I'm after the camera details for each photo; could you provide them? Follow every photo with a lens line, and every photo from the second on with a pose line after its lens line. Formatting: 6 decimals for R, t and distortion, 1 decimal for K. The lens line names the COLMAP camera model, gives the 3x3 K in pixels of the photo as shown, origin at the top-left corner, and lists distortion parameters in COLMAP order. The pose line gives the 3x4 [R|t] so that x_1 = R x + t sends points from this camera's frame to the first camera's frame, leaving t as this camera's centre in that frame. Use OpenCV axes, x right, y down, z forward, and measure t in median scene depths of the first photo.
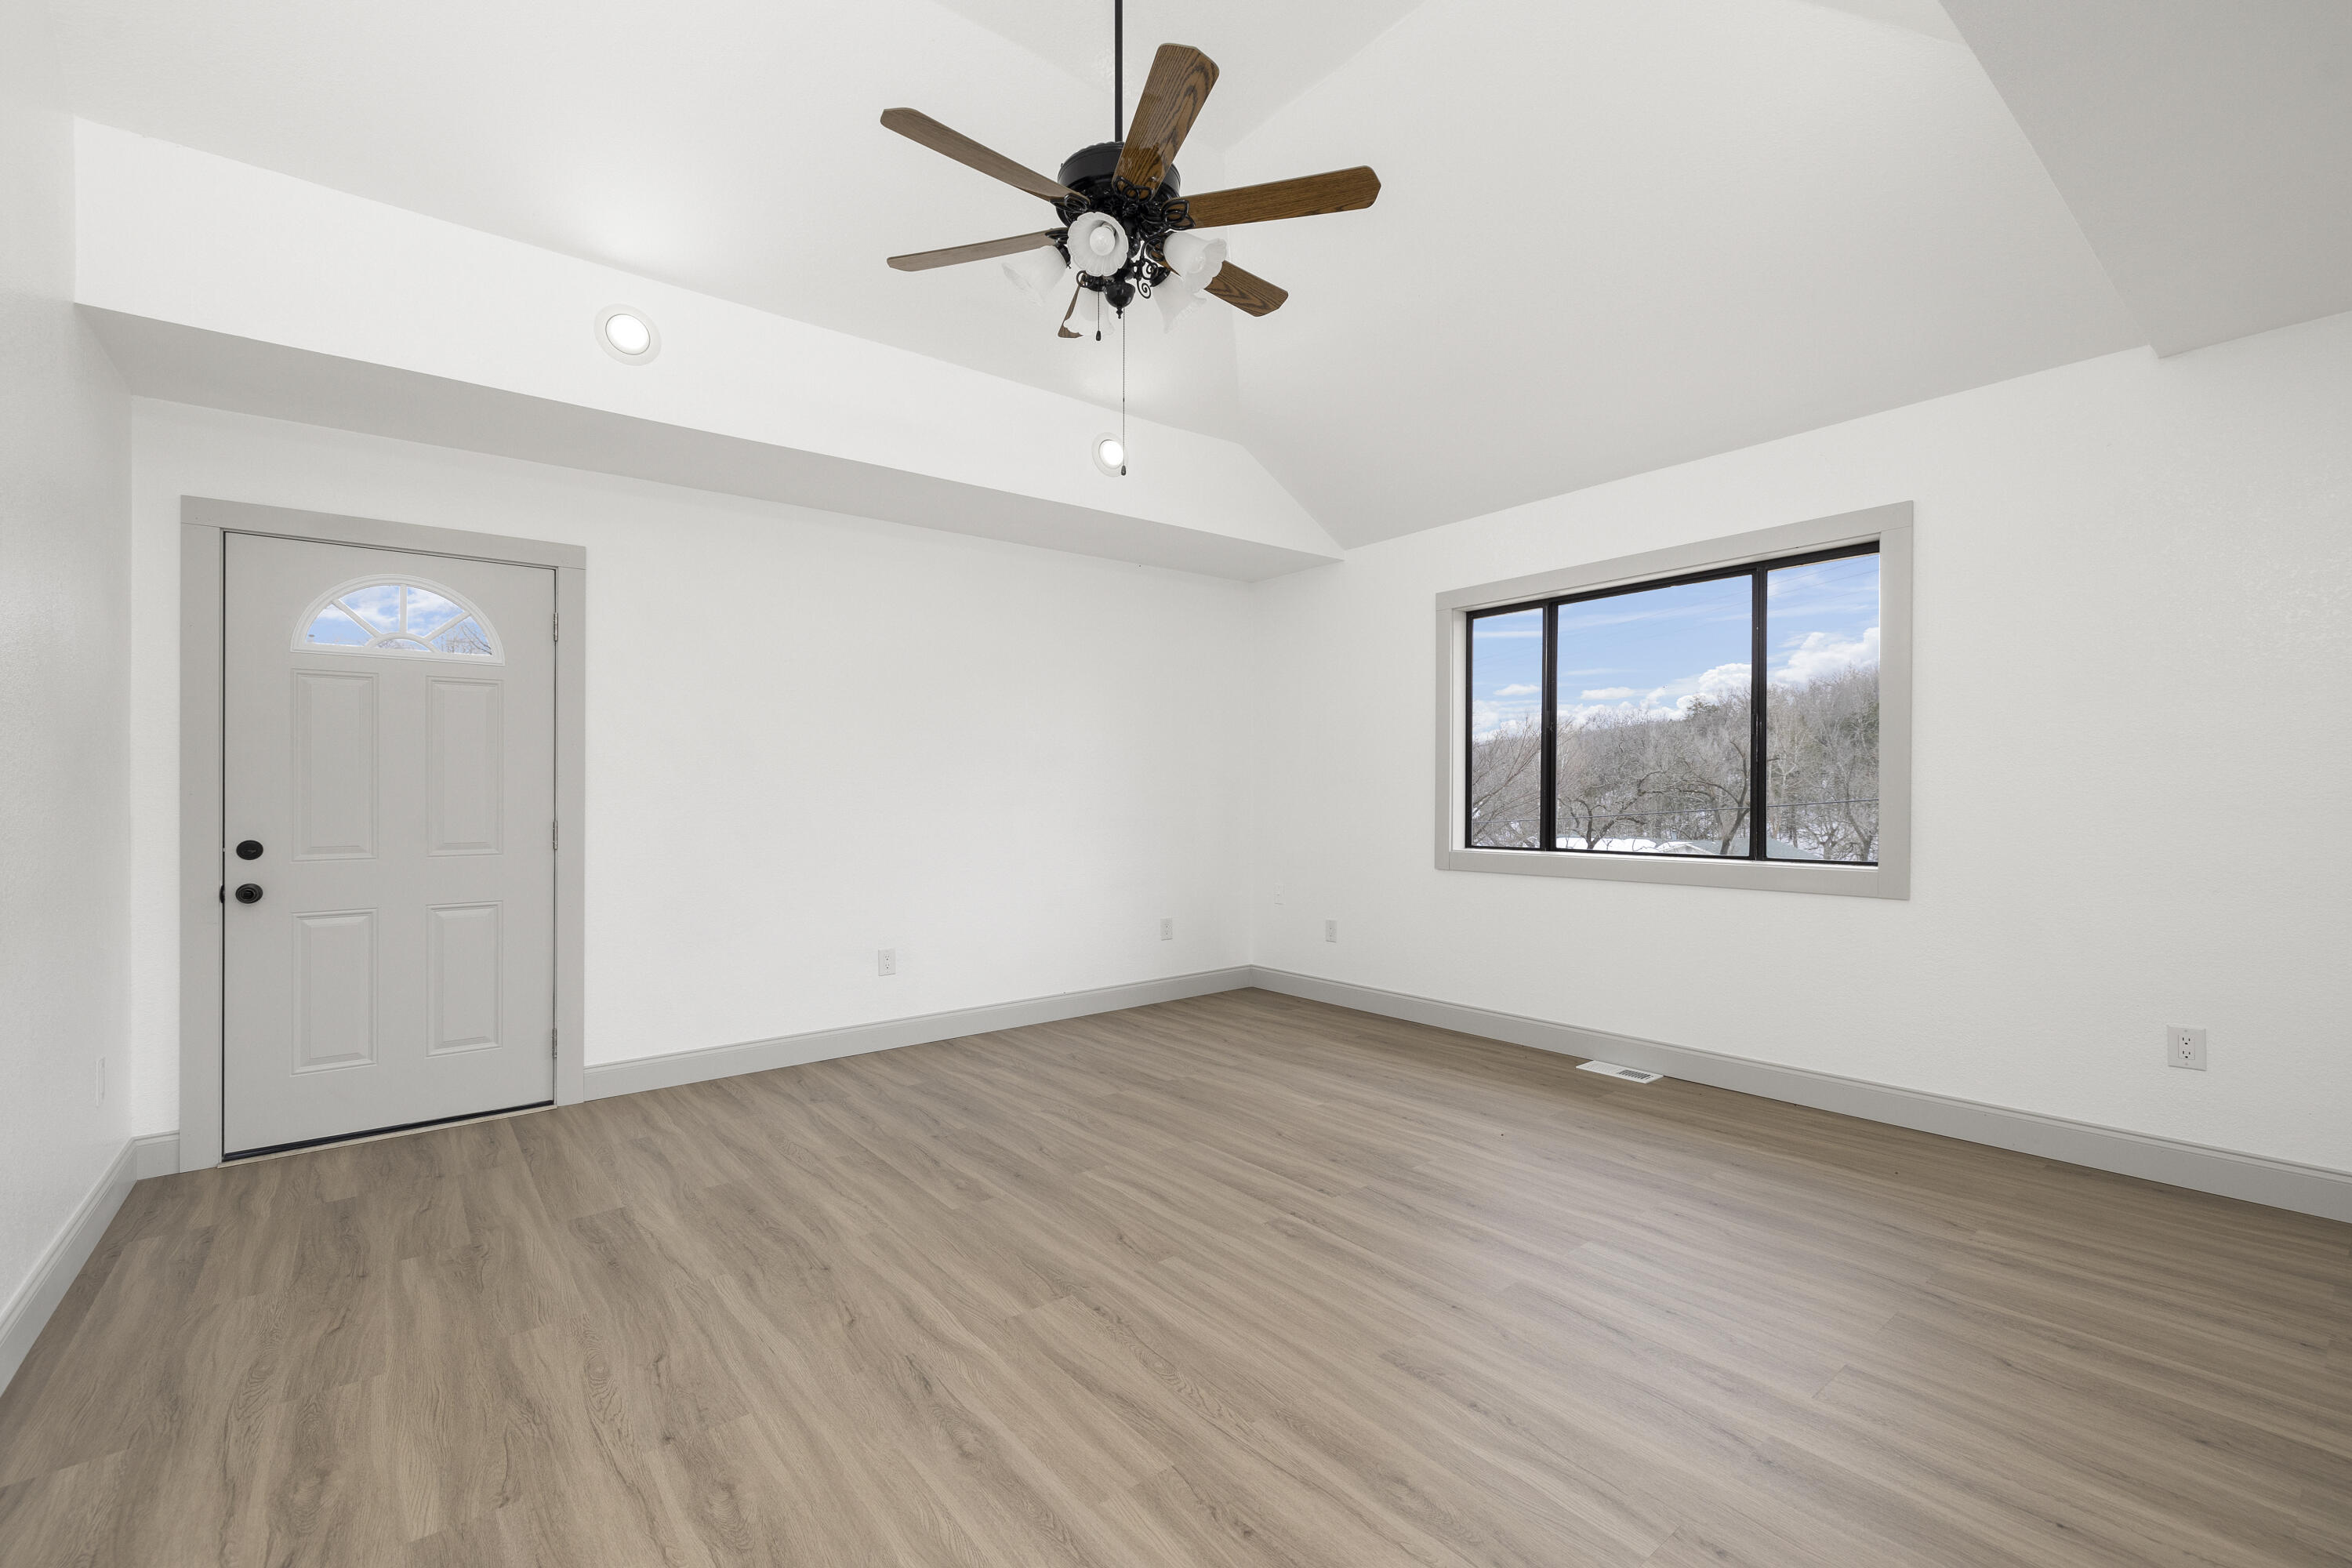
lens RADIAL K [[998.3, 0, 1183.0], [0, 998.3, 792.8], [0, 0, 1]] dist [0.001252, -0.000450]
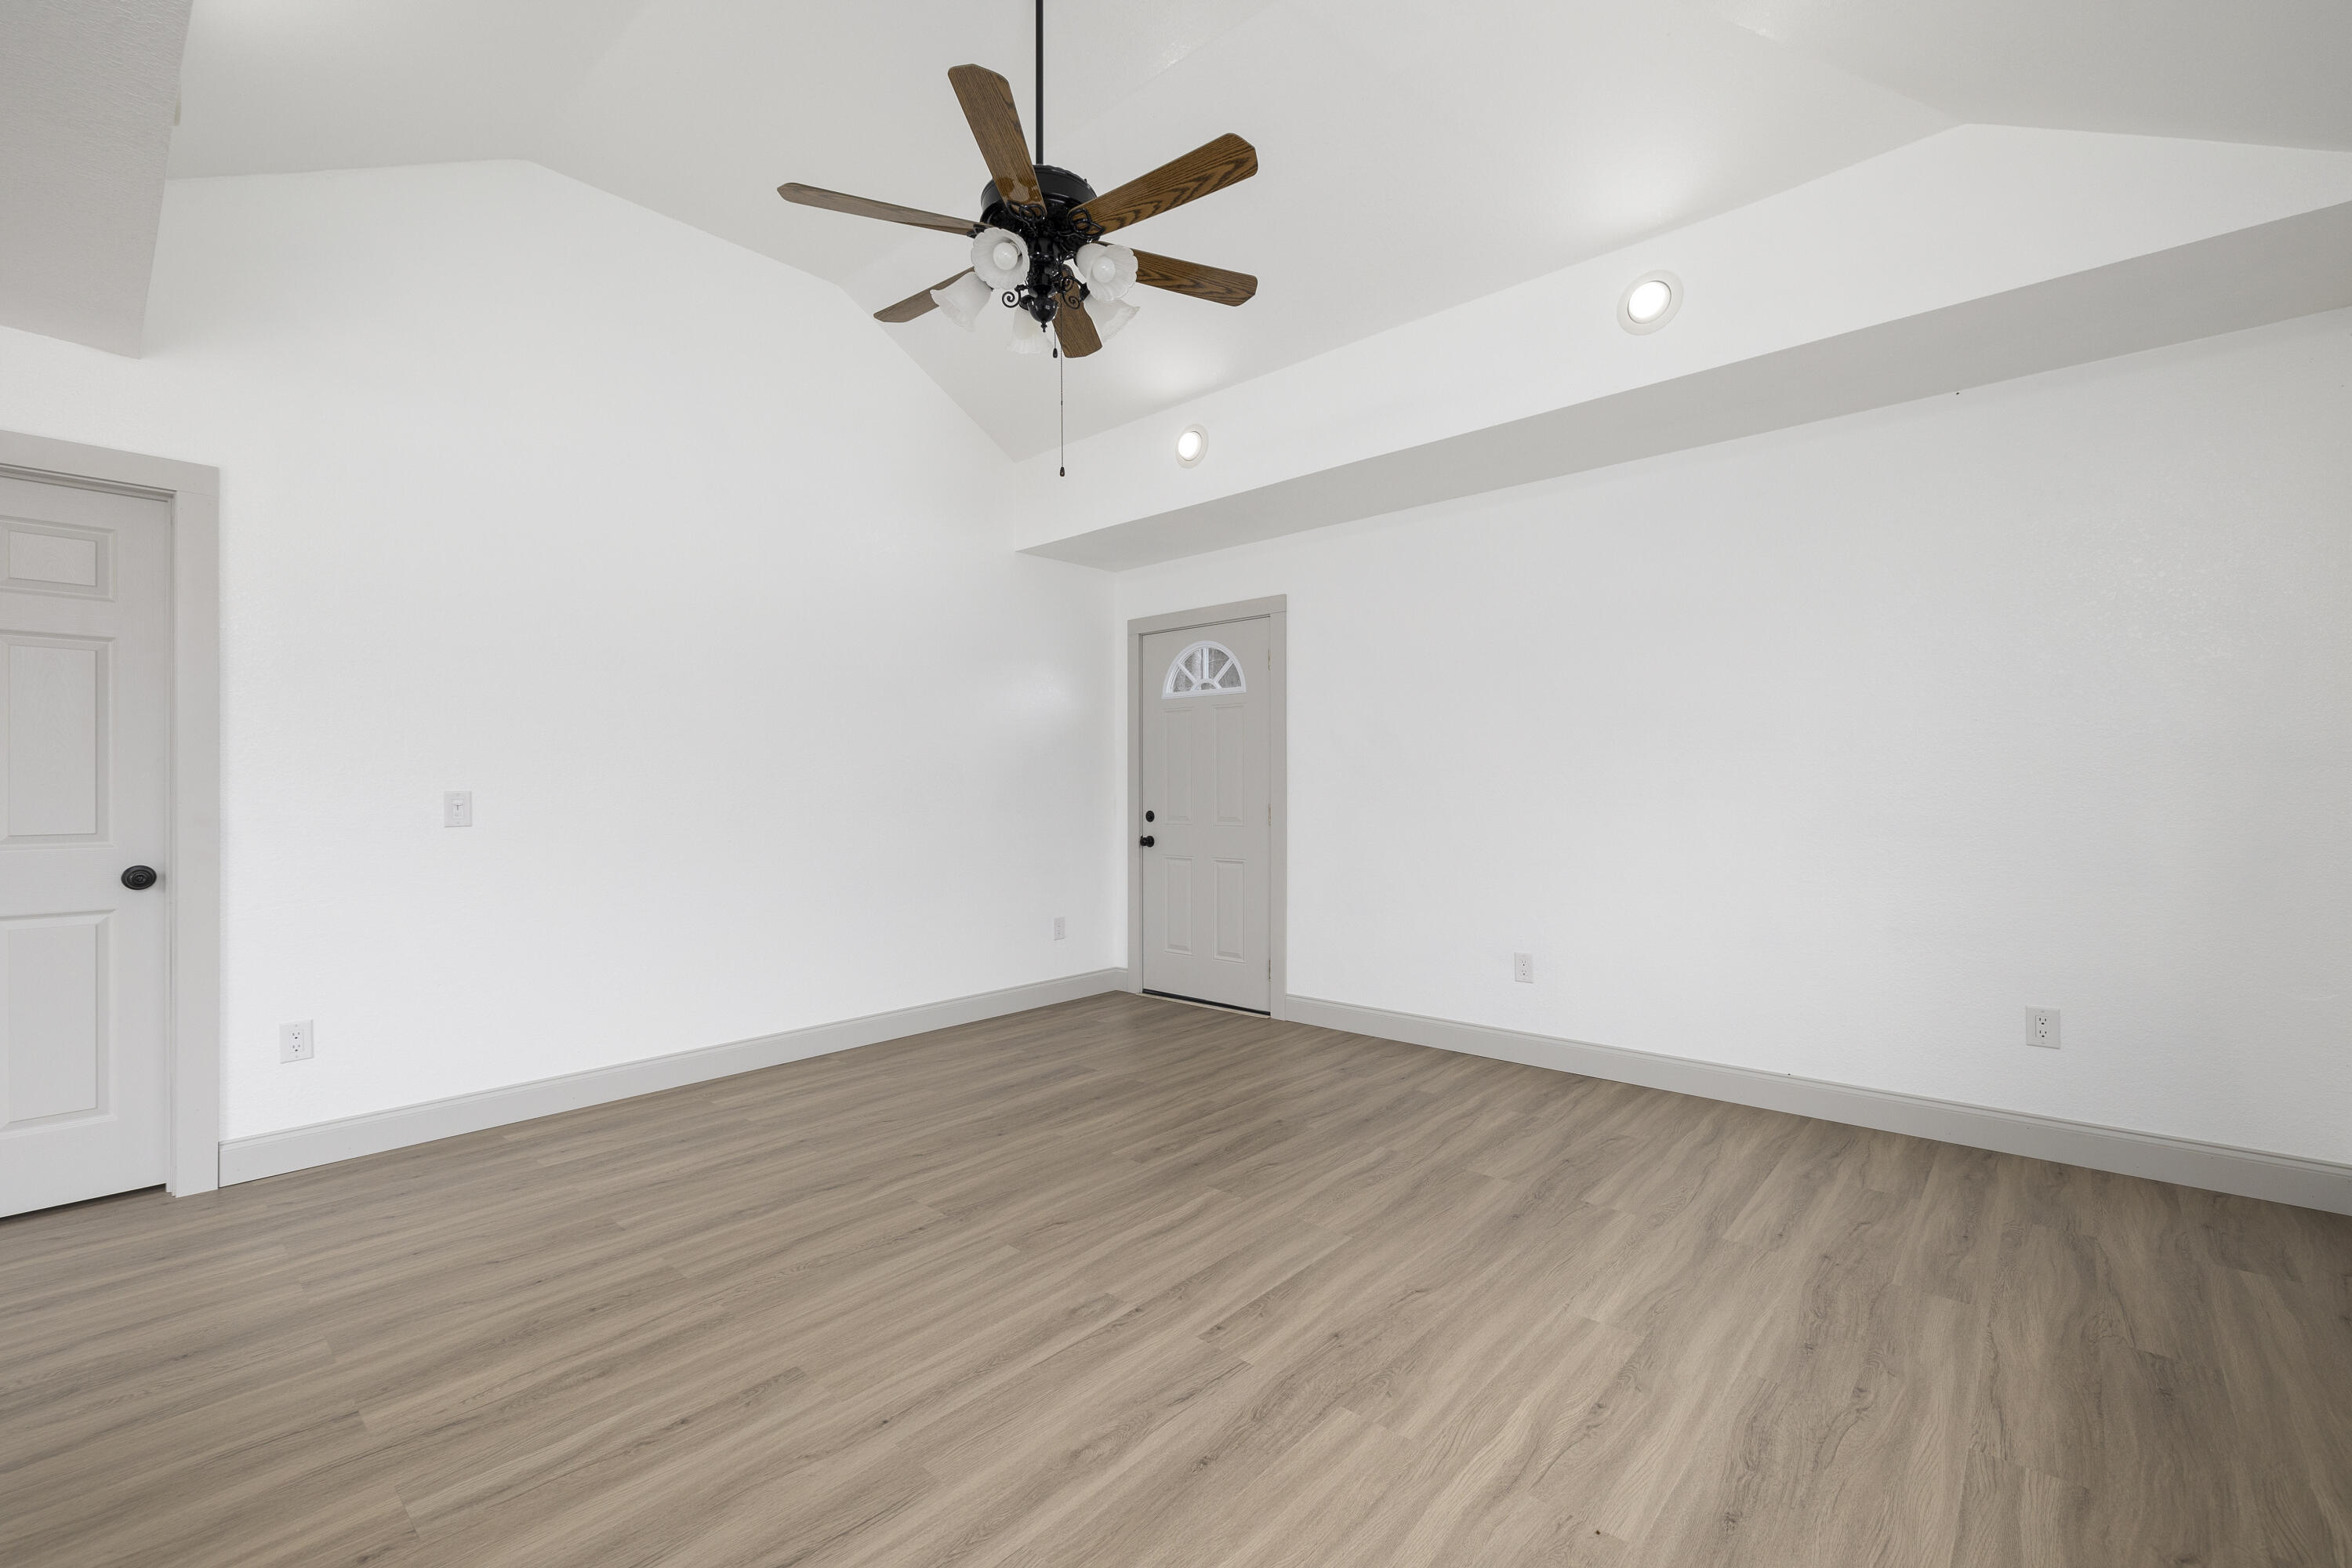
lens RADIAL K [[998.3, 0, 1179.0], [0, 998.3, 774.3], [0, 0, 1]] dist [0.001252, -0.000450]
pose [[0.157706, -0.006899, -0.987462, 0.737837], [0.008530, 0.999948, -0.005624, -0.005057], [0.987449, -0.007536, 0.157757, 0.733712]]
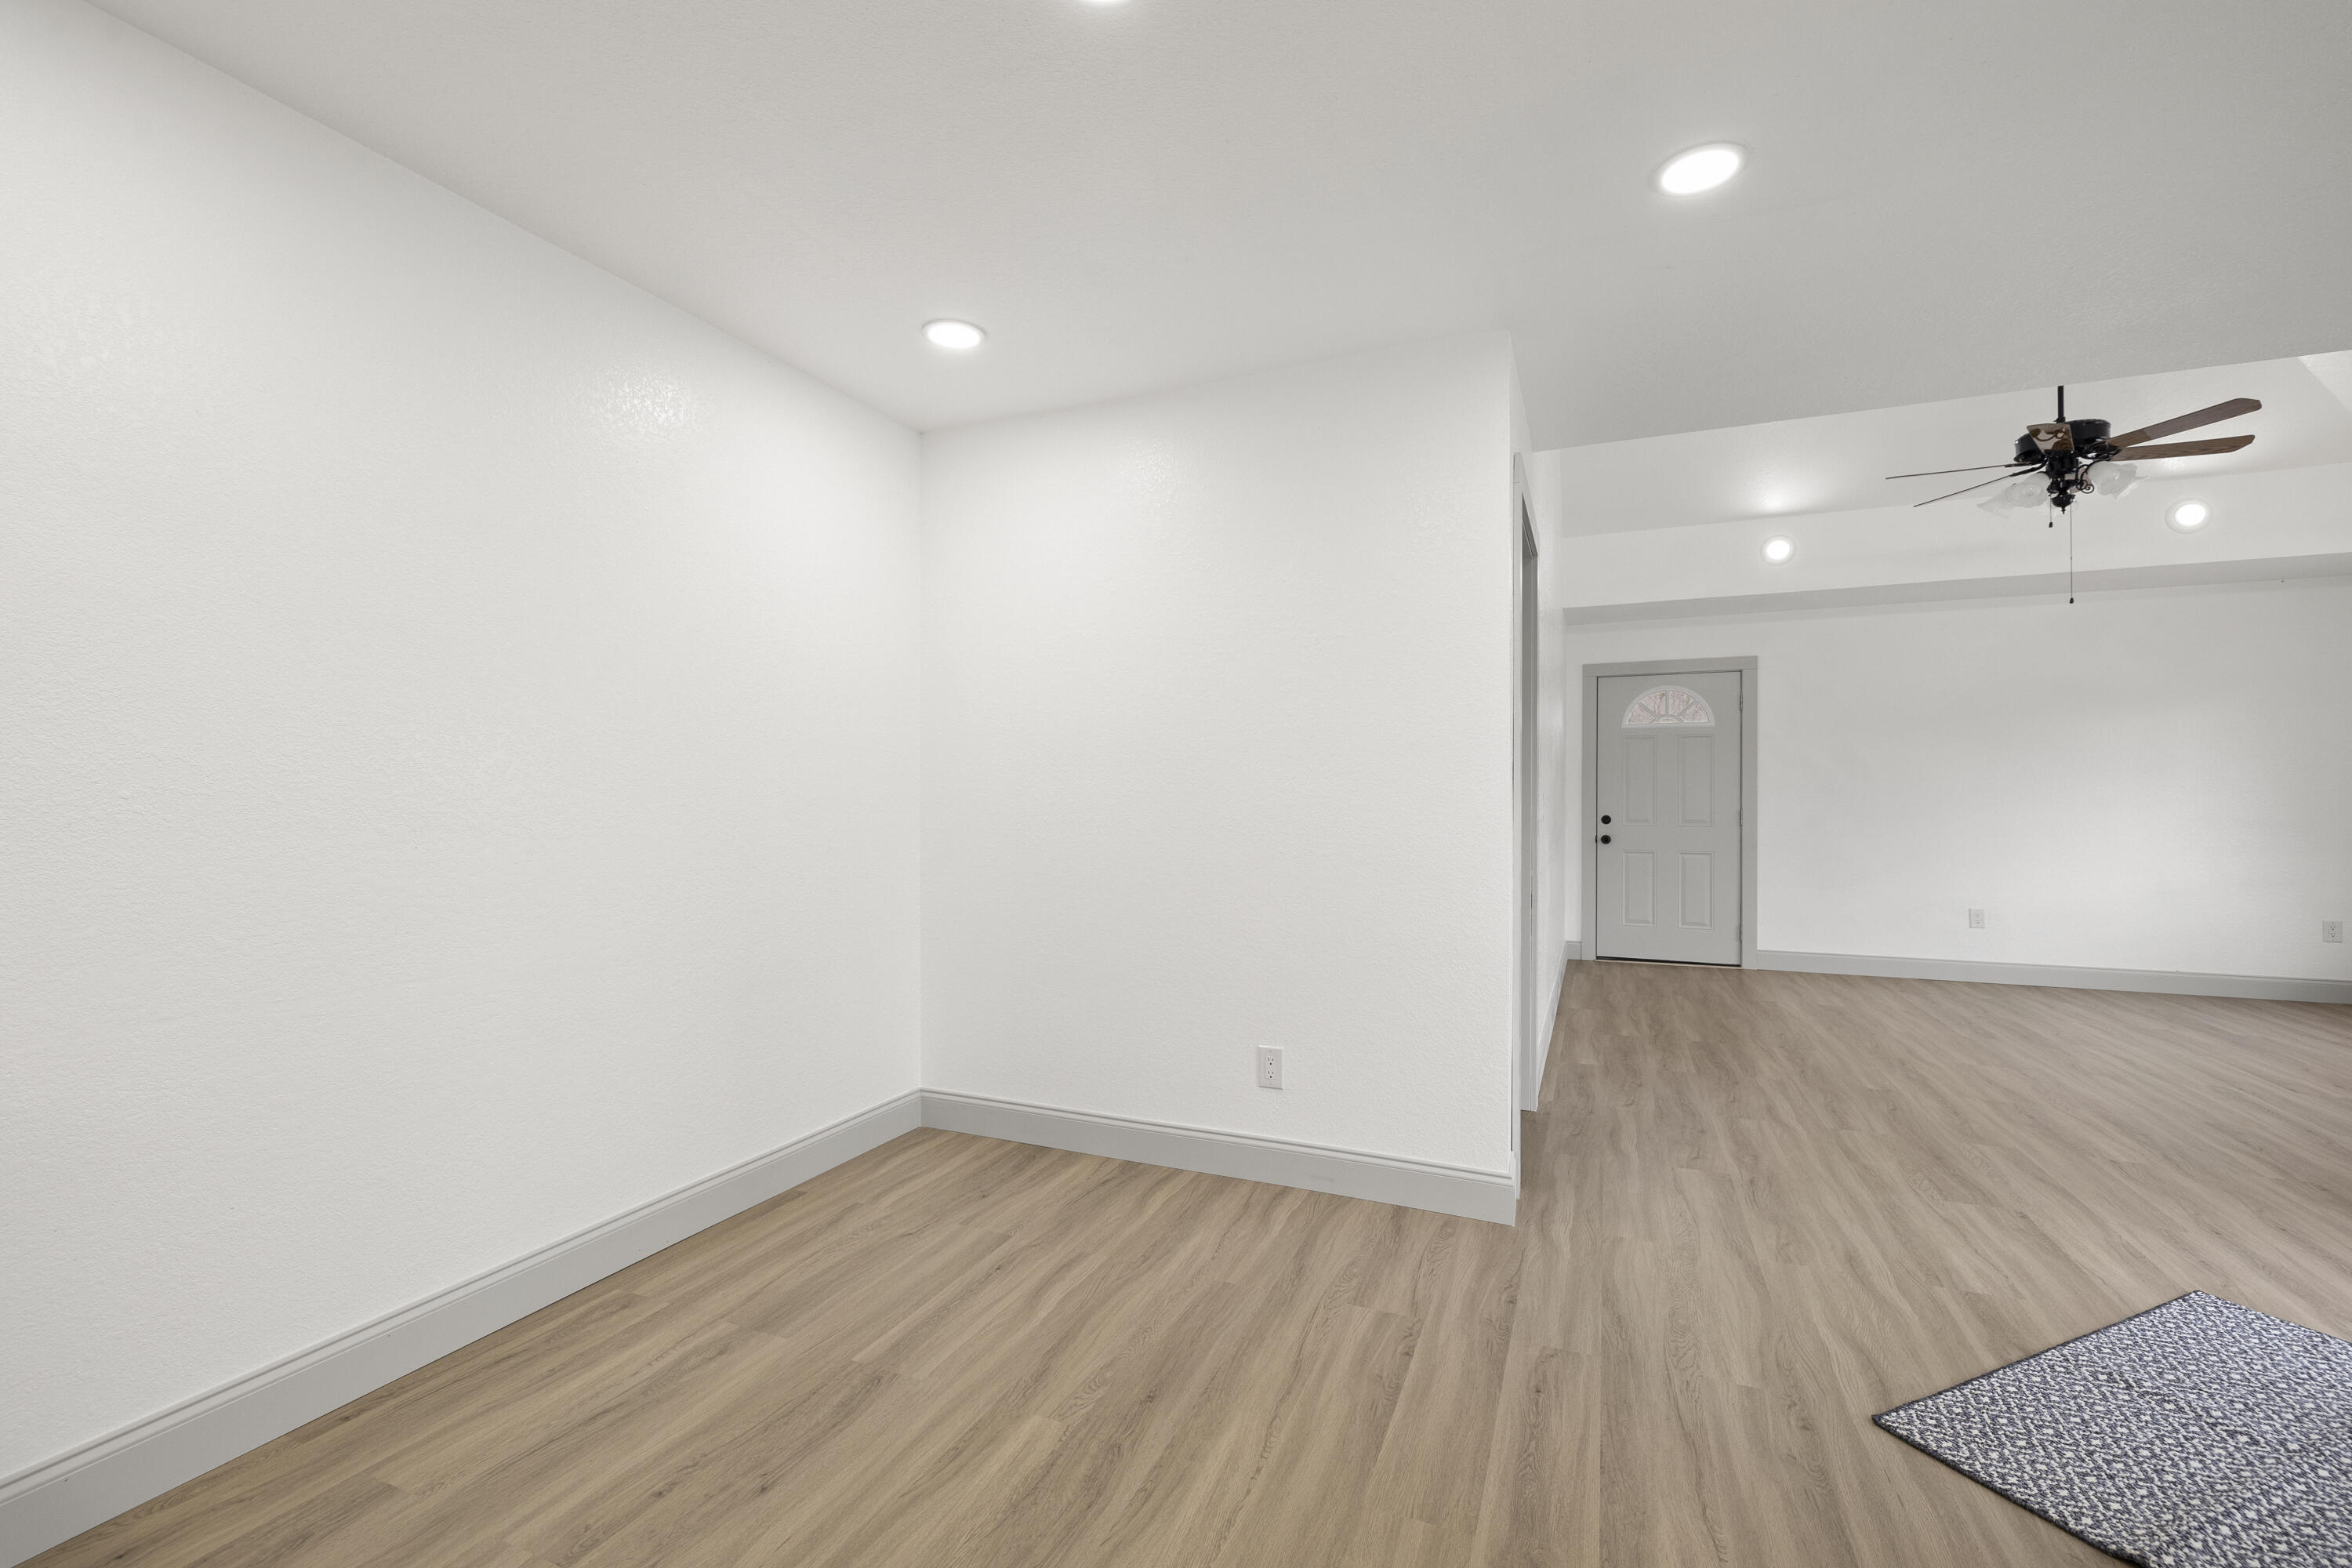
lens RADIAL K [[998.3, 0, 1176.3], [0, 998.3, 788.4], [0, 0, 1]] dist [0.001252, -0.000450]
pose [[0.470428, -0.003315, -0.882432, 0.530777], [-0.002969, 0.999981, -0.005339, 0.002478], [0.882434, 0.005132, 0.470409, -0.822655]]
